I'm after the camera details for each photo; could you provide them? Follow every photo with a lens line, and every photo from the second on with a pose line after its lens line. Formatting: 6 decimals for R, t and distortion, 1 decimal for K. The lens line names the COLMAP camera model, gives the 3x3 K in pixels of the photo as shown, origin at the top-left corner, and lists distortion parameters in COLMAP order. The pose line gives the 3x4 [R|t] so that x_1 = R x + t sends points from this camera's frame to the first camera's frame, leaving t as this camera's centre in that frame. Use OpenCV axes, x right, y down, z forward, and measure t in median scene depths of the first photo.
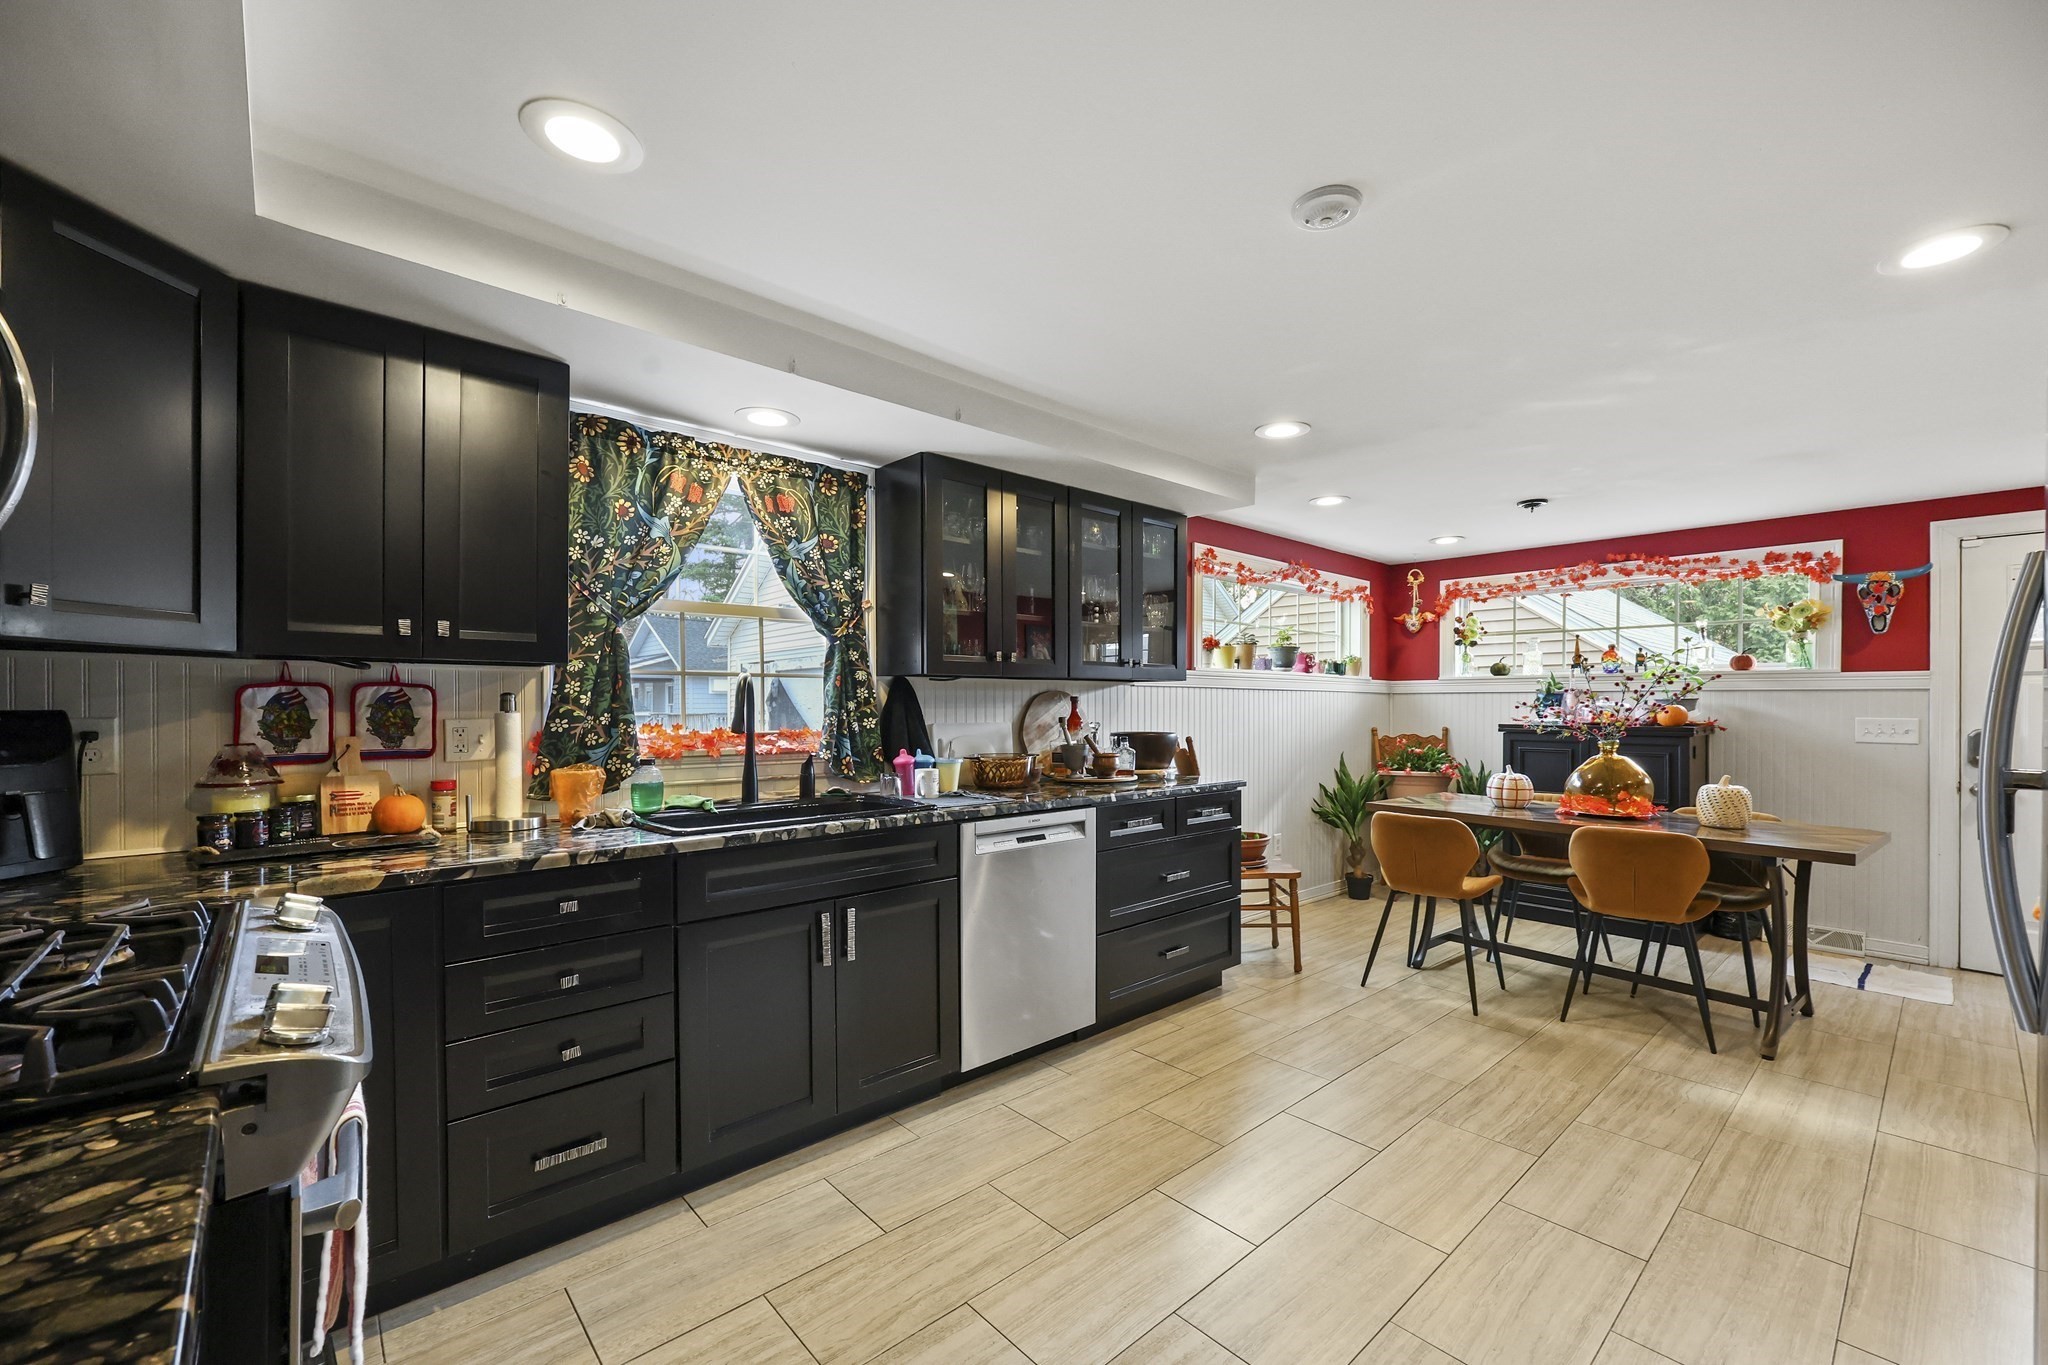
lens RADIAL K [[823.3, 0, 1030.0], [0, 823.3, 709.3], [0, 0, 1]] dist [-0.000082, 0.000361]
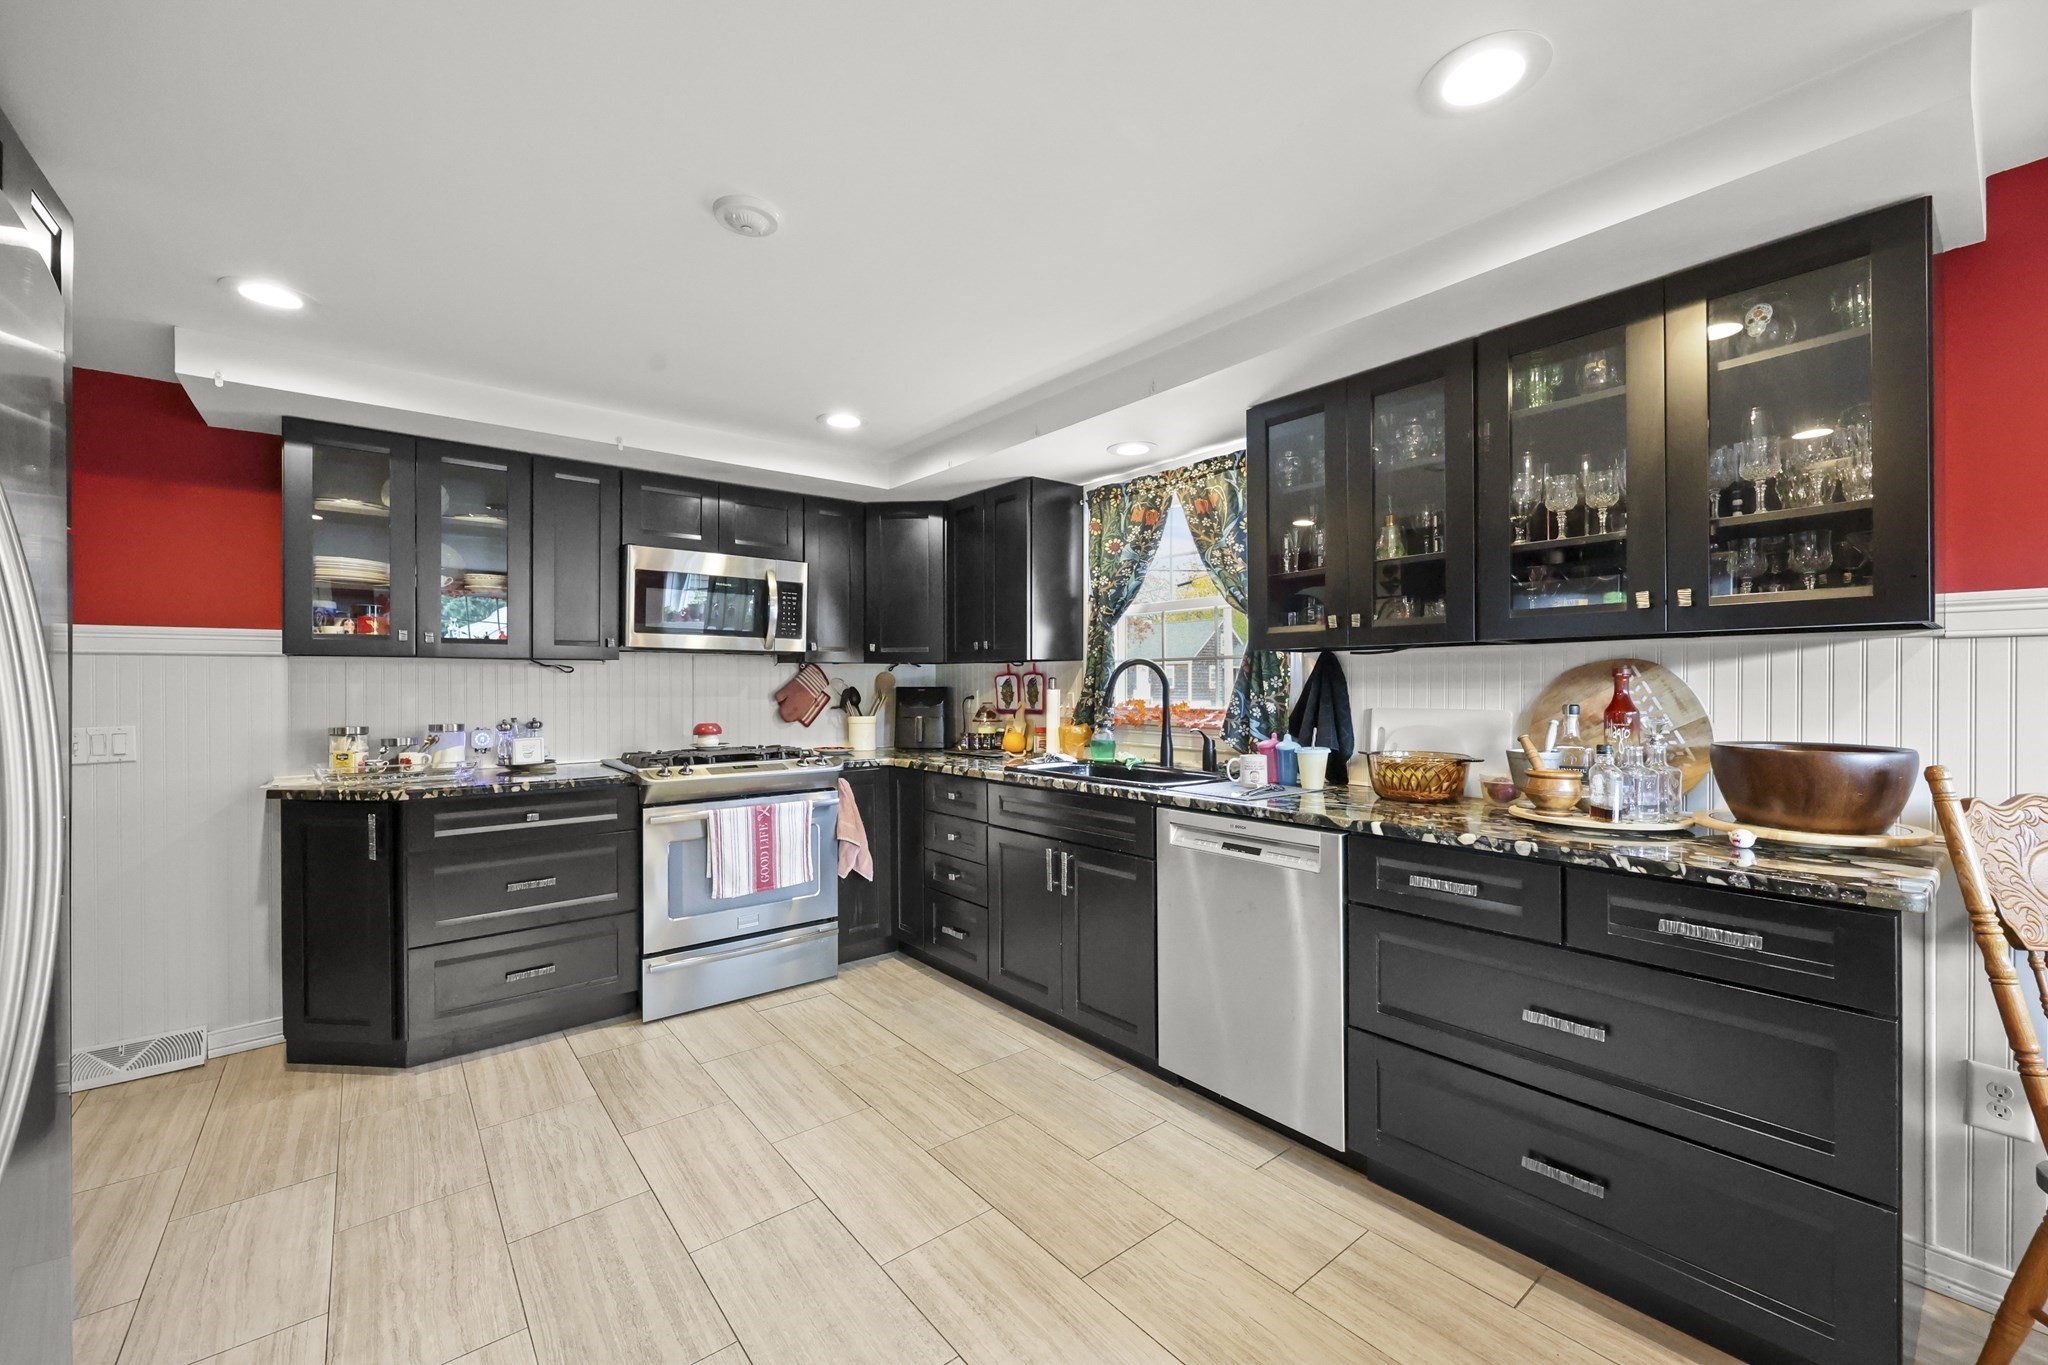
lens RADIAL K [[823.3, 0, 1043.3], [0, 823.3, 685.9], [0, 0, 1]] dist [-0.000082, 0.000361]
pose [[-0.034101, 0.000925, -0.999418, 0.577525], [-0.005292, 0.999985, 0.001106, -0.002586], [0.999404, 0.005327, -0.034096, 0.583701]]
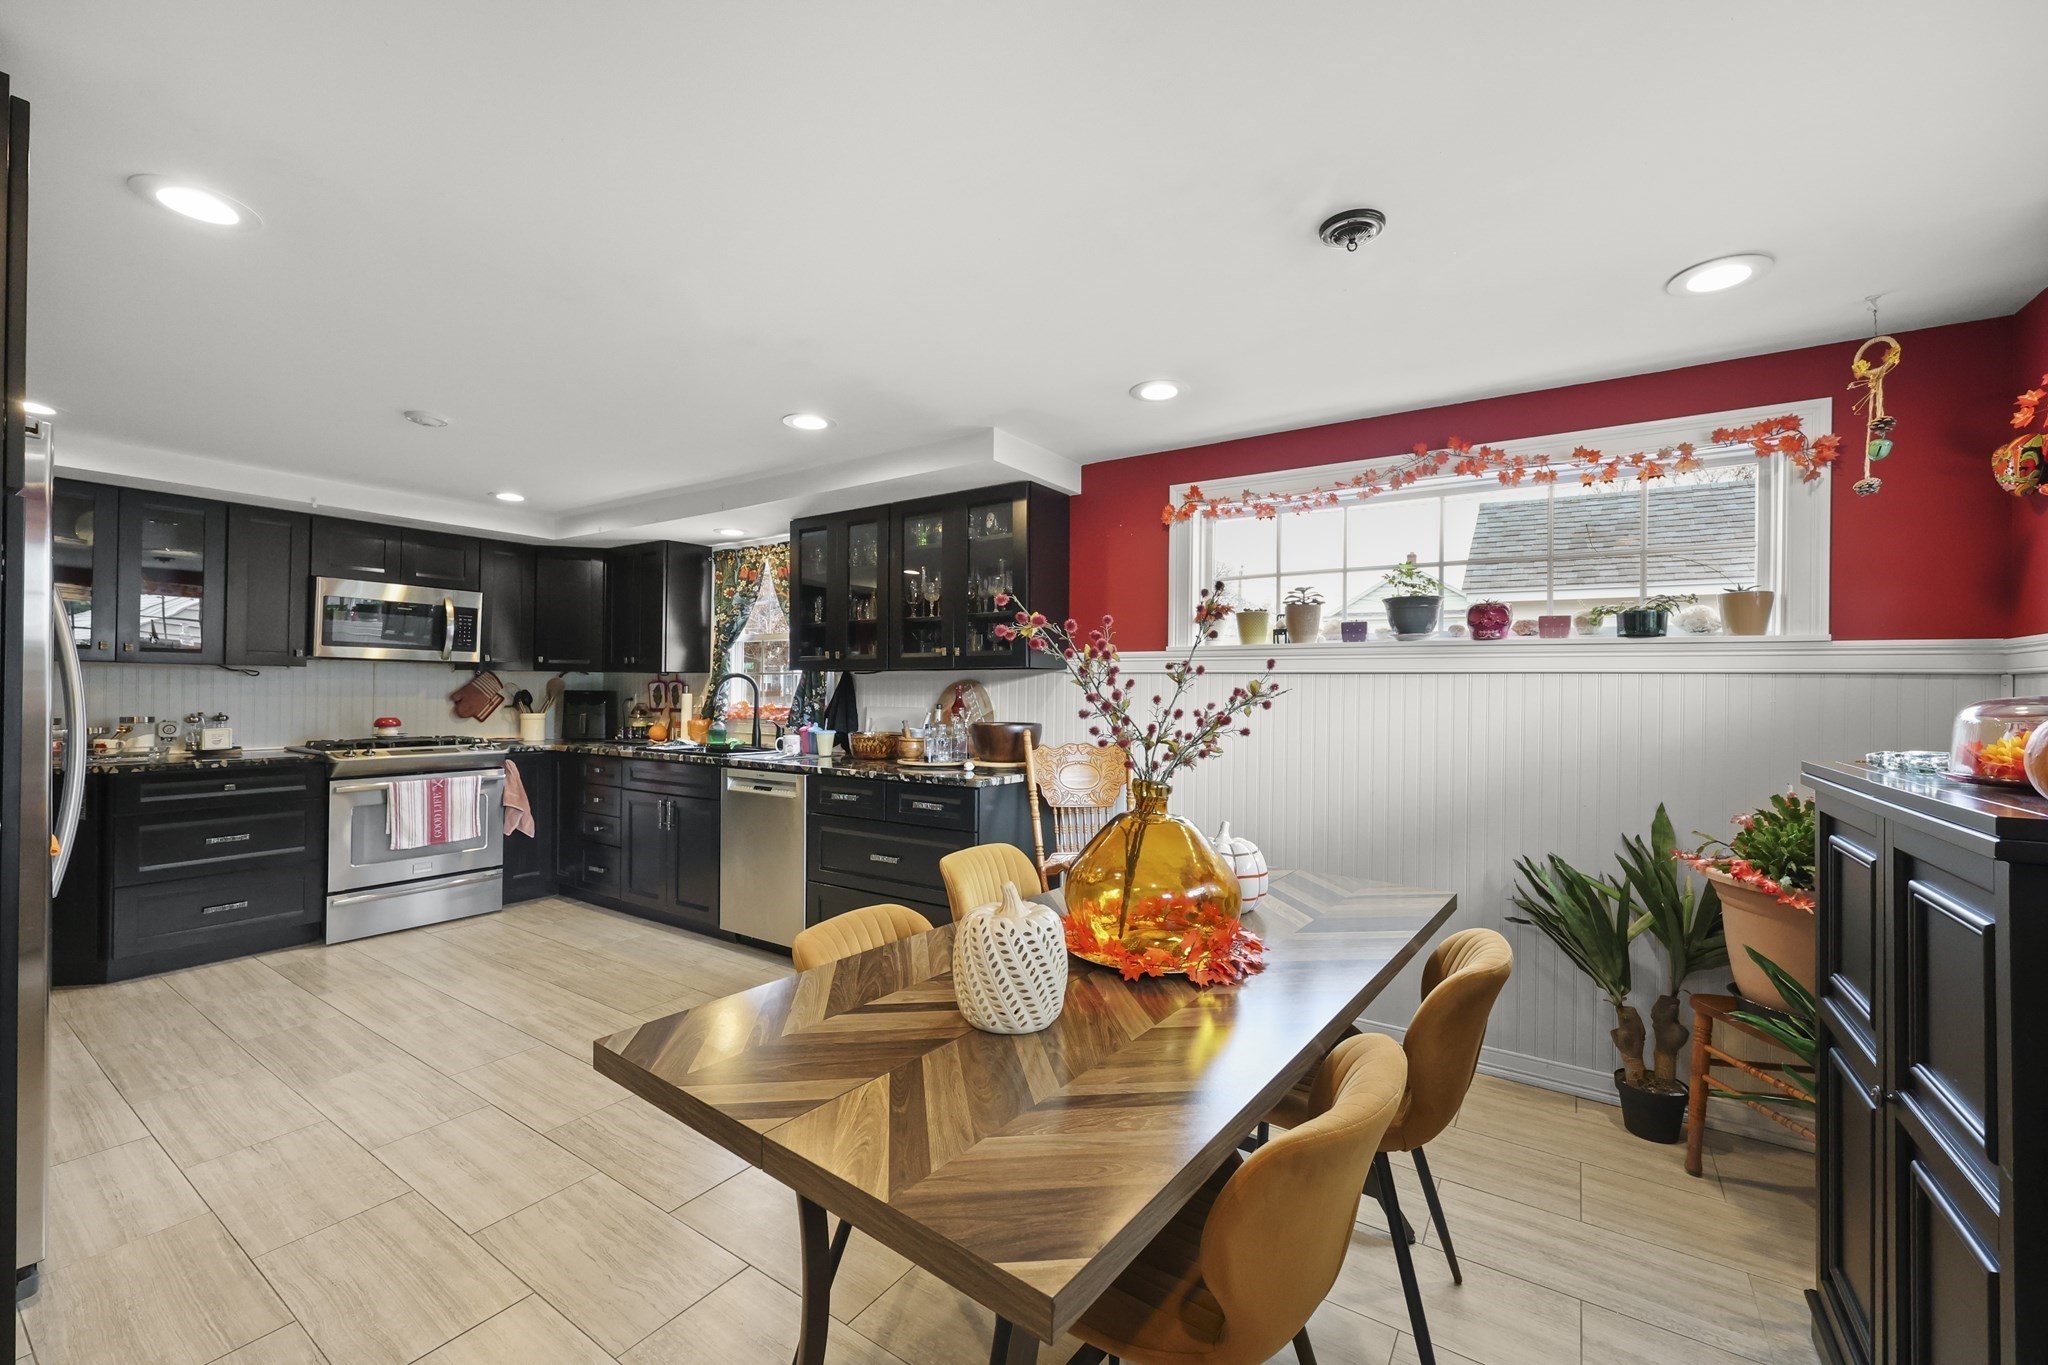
lens RADIAL K [[823.3, 0, 1039.6], [0, 823.3, 682.1], [0, 0, 1]] dist [-0.000082, 0.000361]
pose [[0.254797, -0.008501, -0.966957, 1.022056], [-0.015362, 0.999800, -0.012837, -0.007190], [0.966873, 0.018125, 0.254615, 0.767388]]
